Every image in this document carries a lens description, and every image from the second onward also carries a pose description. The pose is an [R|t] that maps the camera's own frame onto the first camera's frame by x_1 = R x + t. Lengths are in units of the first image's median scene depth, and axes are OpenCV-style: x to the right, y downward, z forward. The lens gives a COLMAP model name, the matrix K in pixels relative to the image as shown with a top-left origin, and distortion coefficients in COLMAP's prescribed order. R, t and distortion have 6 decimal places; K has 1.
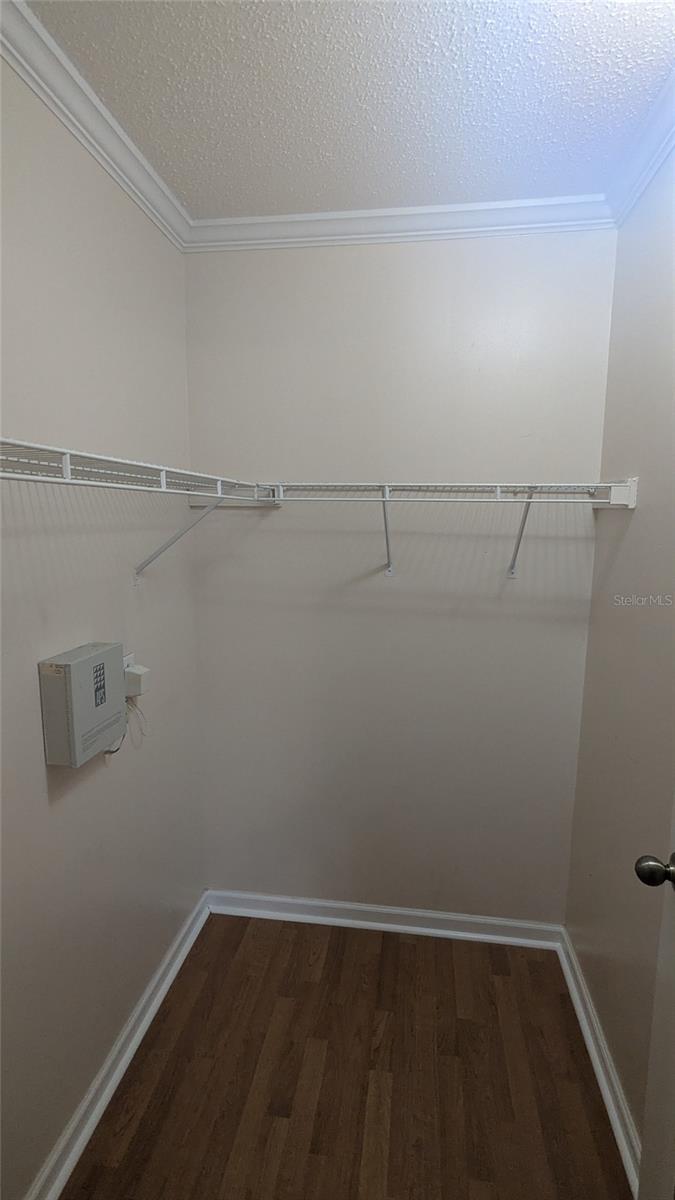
lens RADIAL K [[568.4, 0, 337.5], [0, 568.4, 600.0], [0, 0, 1]] dist [0.004634, 0.000453]
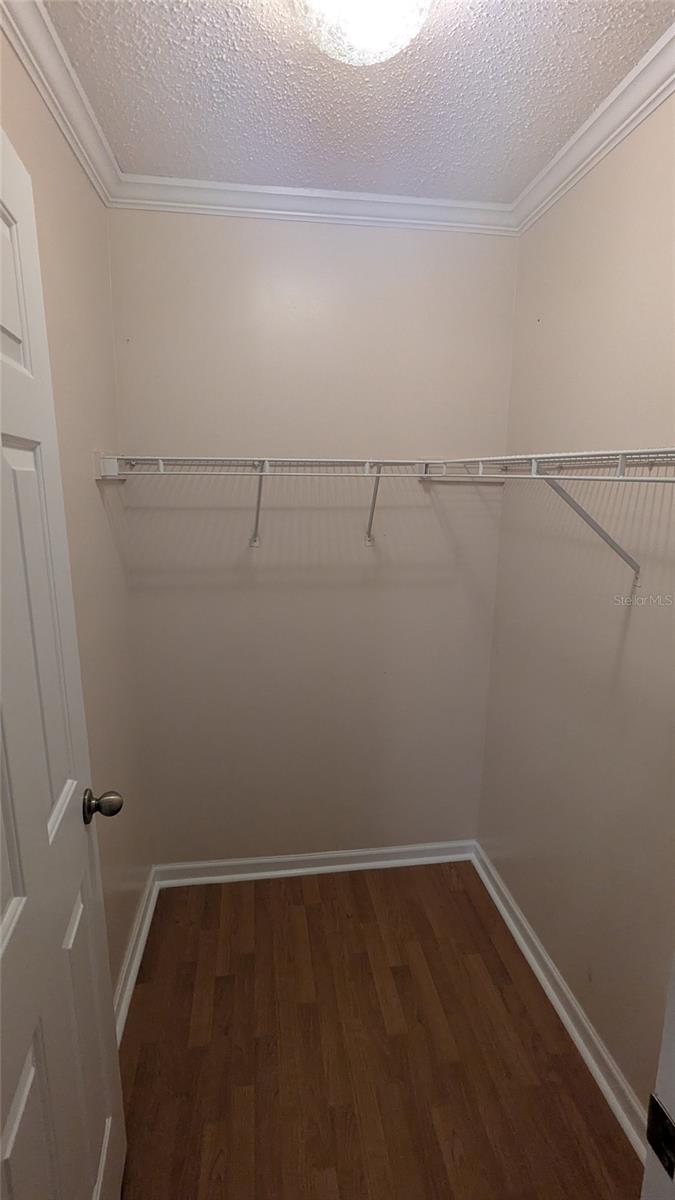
lens RADIAL K [[540.3, 0, 337.5], [0, 540.3, 600.0], [0, 0, 1]] dist [-0.013870, -0.000079]
pose [[0.963399, -0.057206, 0.261896, -0.138267], [0.042760, 0.997250, 0.060534, -0.004870], [-0.264639, -0.047119, 0.963196, 0.020850]]
